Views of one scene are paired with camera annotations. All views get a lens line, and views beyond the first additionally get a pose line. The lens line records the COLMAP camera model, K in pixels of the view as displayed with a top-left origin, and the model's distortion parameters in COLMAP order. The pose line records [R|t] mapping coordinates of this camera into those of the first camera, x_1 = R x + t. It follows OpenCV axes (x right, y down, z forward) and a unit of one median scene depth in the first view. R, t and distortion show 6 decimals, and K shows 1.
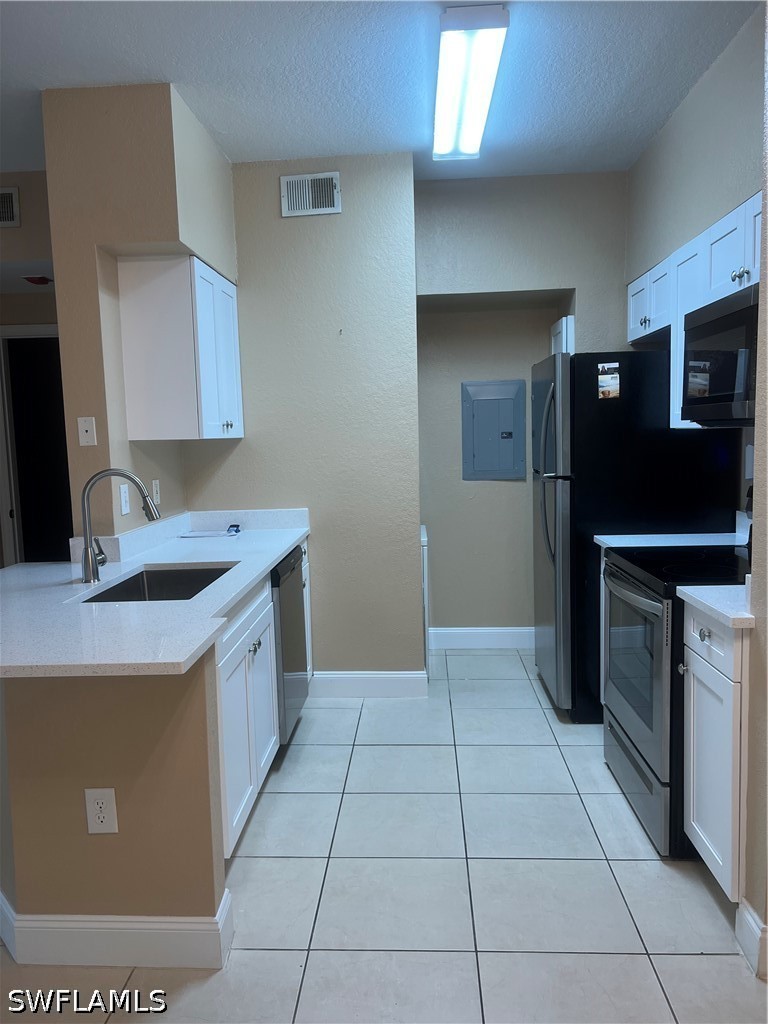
lens RADIAL K [[781.3, 0, 379.9], [0, 781.3, 518.8], [0, 0, 1]] dist [0.059368, -0.072094]
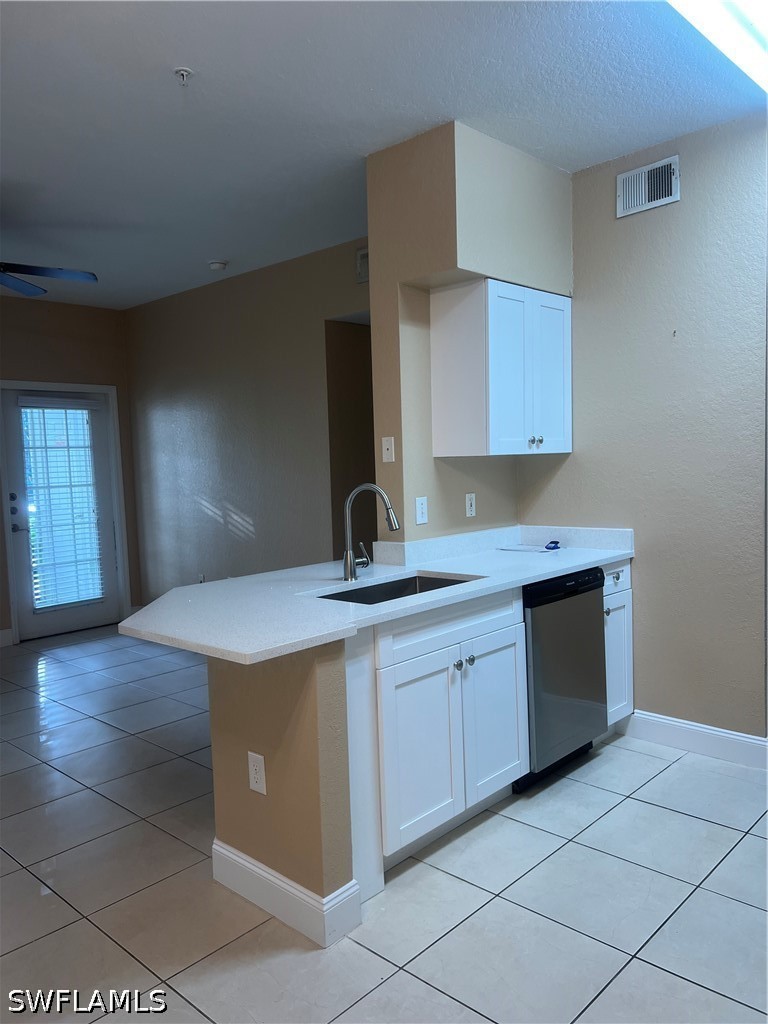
lens RADIAL K [[769.5, 0, 384.0], [0, 769.5, 519.6], [0, 0, 1]] dist [0.092340, -0.153412]
pose [[0.760780, 0.055657, -0.646619, 0.289155], [-0.062608, 0.997963, 0.012238, -0.018631], [0.645983, 0.031173, 0.762715, 0.124278]]
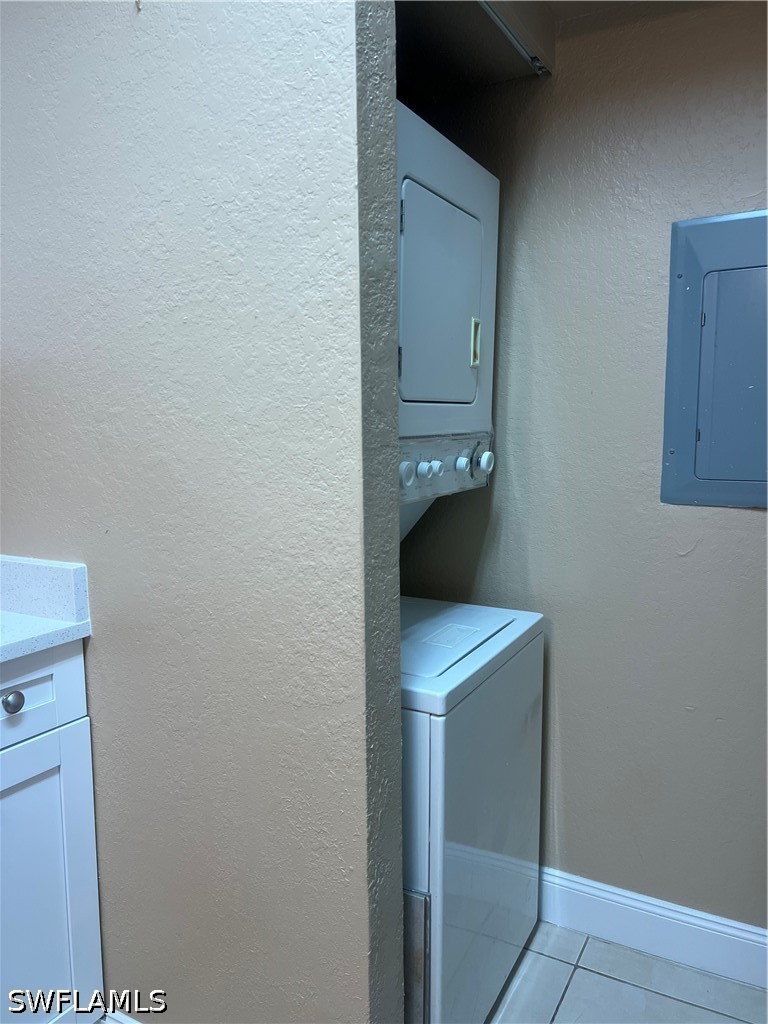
lens RADIAL K [[769.5, 0, 384.0], [0, 769.5, 519.6], [0, 0, 1]] dist [0.092340, -0.153412]
pose [[0.899086, 0.078398, -0.430695, 0.184801], [-0.067576, 0.996896, 0.040395, -0.059657], [0.432525, -0.007214, 0.901593, 0.790130]]
